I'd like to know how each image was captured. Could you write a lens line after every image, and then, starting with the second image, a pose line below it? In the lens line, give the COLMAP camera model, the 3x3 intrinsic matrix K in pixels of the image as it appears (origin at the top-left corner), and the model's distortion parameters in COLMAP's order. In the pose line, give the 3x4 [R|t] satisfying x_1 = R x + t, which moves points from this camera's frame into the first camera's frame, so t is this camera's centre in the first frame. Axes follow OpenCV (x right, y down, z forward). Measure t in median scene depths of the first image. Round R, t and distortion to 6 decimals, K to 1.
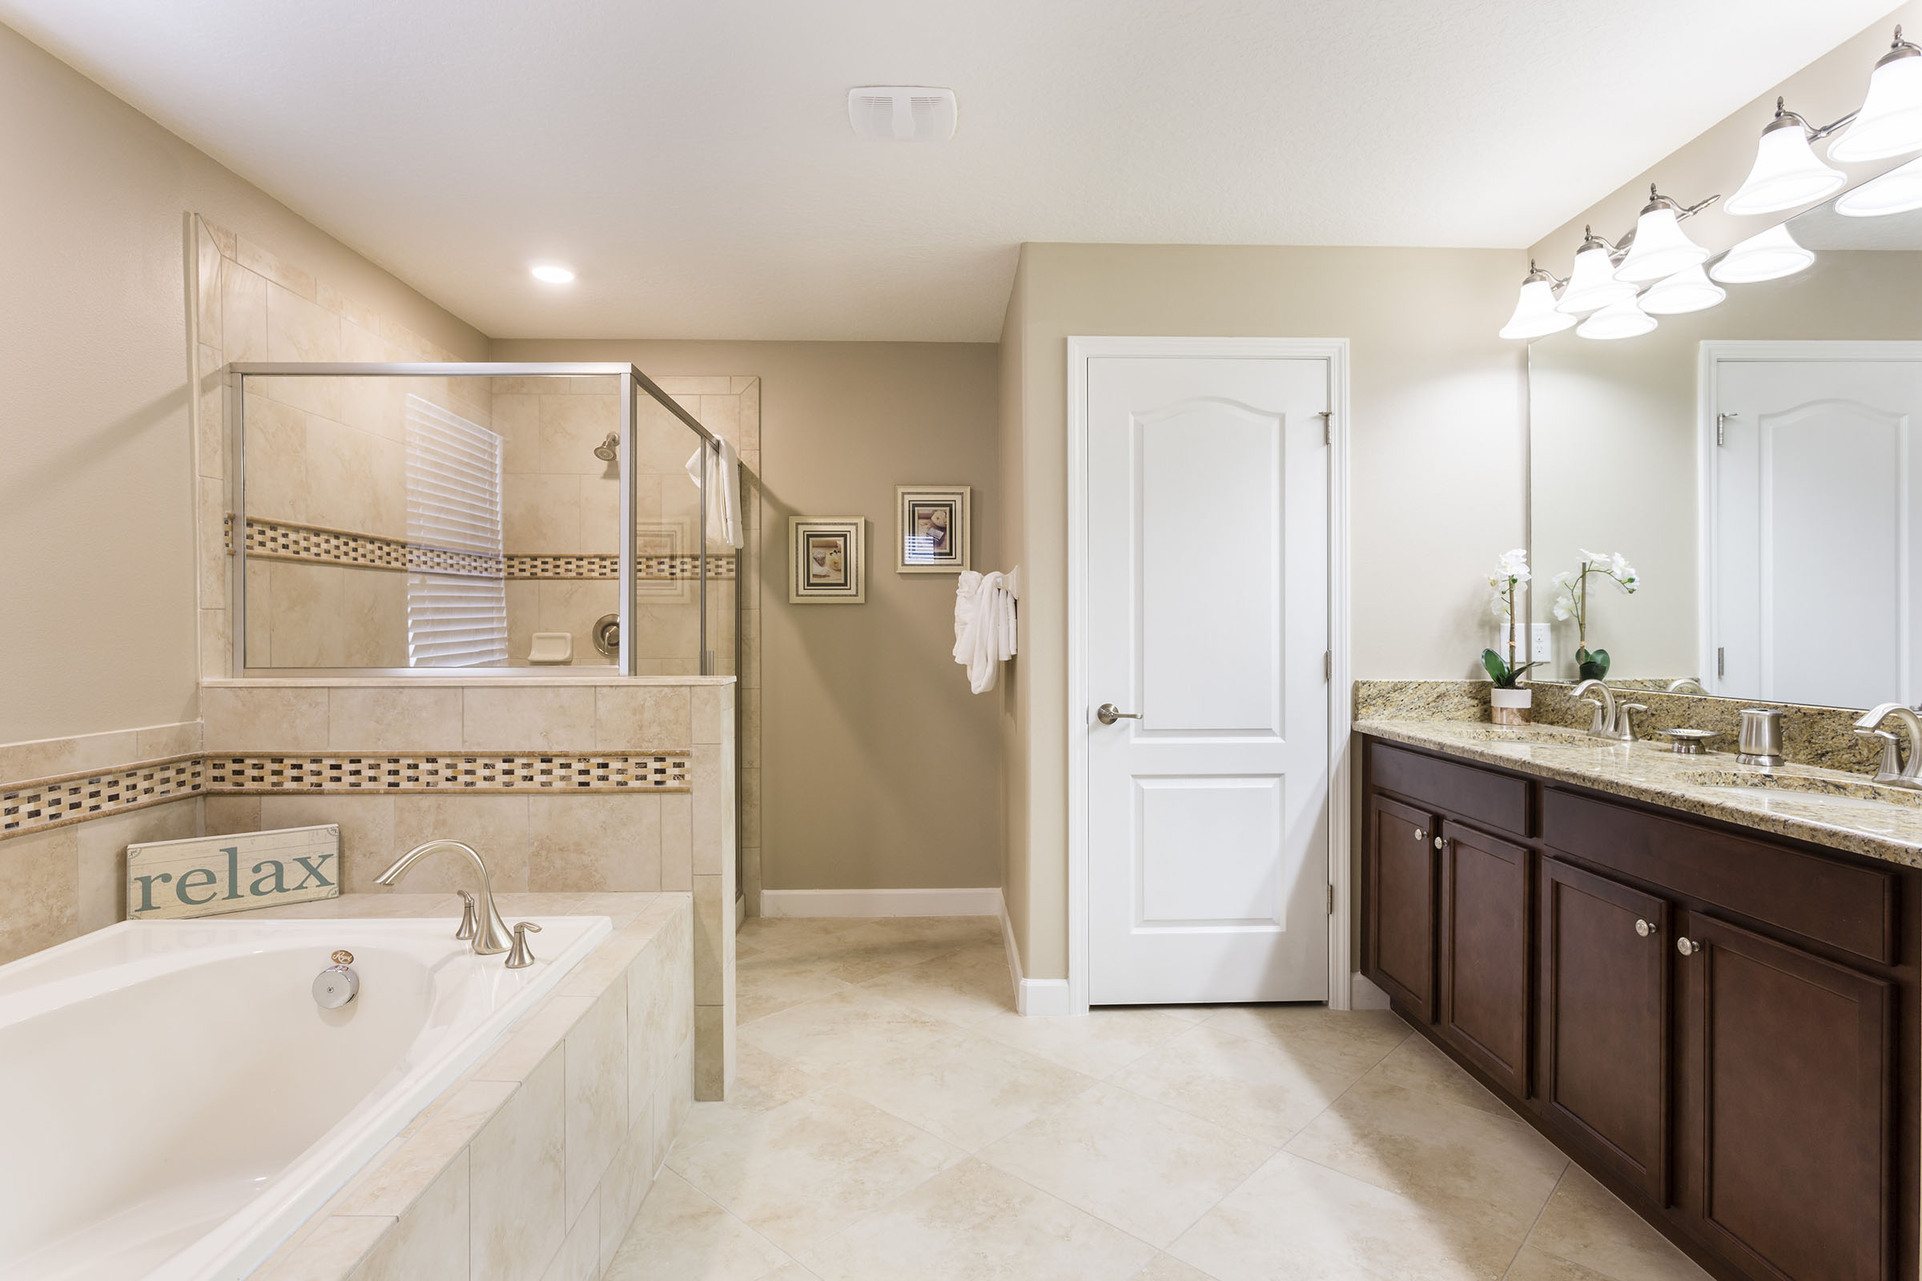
lens RADIAL K [[990.3, 0, 956.7], [0, 990.3, 628.7], [0, 0, 1]] dist [0.001525, 0.002252]
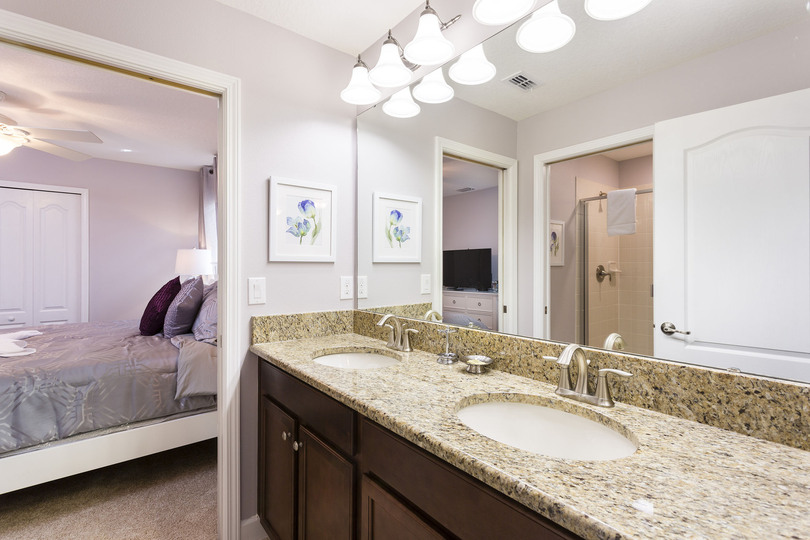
lens RADIAL K [[388.4, 0, 405.0], [0, 388.4, 268.8], [0, 0, 1]] dist [0.012203, 0.001283]
pose [[0.801813, 0.005229, 0.597552, 0.276374], [-0.004220, 0.999986, -0.003088, -0.021199], [-0.597560, -0.000046, 0.801824, 0.467872]]
